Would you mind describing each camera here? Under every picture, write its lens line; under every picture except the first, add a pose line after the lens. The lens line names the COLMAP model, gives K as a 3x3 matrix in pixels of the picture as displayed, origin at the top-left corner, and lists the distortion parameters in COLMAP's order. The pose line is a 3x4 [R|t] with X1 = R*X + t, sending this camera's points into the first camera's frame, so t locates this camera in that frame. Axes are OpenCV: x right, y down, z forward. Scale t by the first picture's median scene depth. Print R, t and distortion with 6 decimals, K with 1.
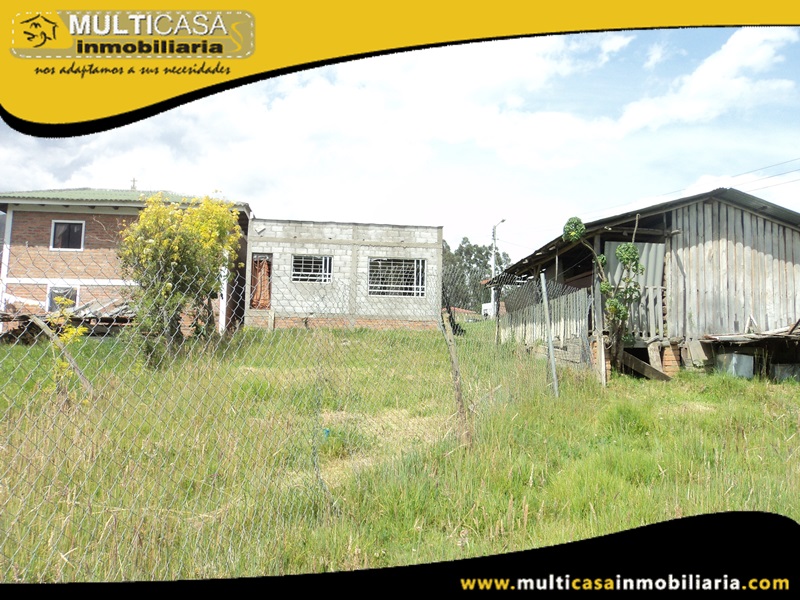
lens RADIAL K [[643.3, 0, 405.1], [0, 643.3, 297.9], [0, 0, 1]] dist [-0.020550, 0.011114]
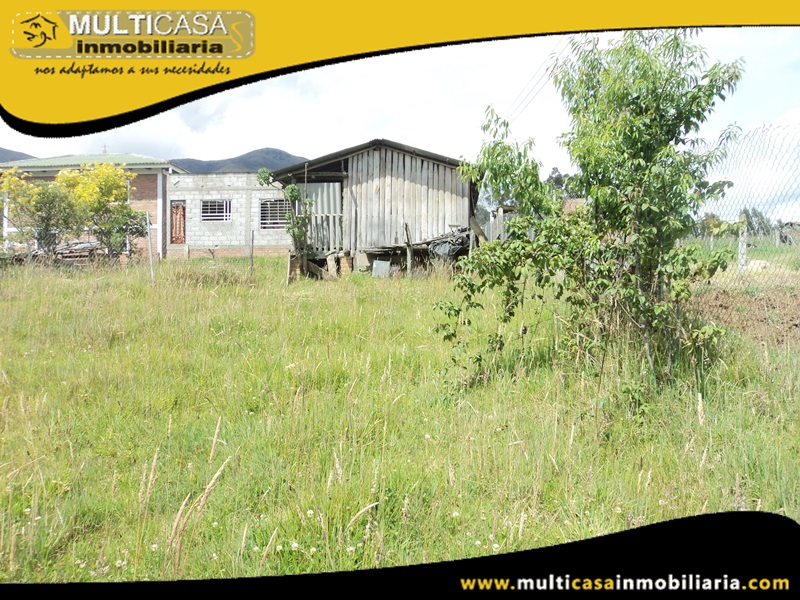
lens RADIAL K [[643.3, 0, 403.0], [0, 643.3, 299.0], [0, 0, 1]] dist [-0.020550, 0.011114]
pose [[0.985096, -0.022964, -0.170466, 0.561205], [0.039965, 0.994484, 0.096978, 0.026107], [0.167299, -0.102345, 0.980580, -0.262500]]
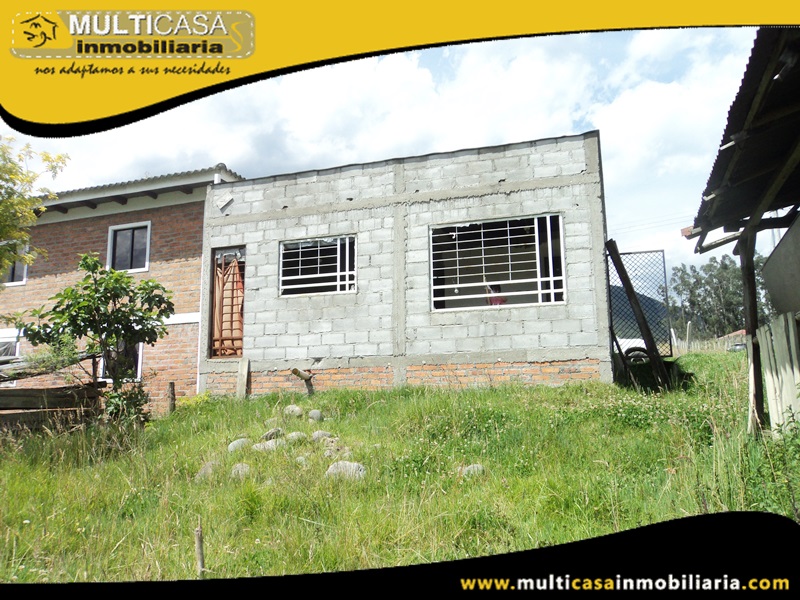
lens RADIAL K [[643.3, 0, 401.6], [0, 643.3, 299.3], [0, 0, 1]] dist [-0.020550, 0.011114]
pose [[0.907555, -0.099679, -0.407932, 0.137202], [0.075654, 0.994336, -0.074654, 0.025816], [0.413063, 0.036891, 0.909955, 0.766178]]
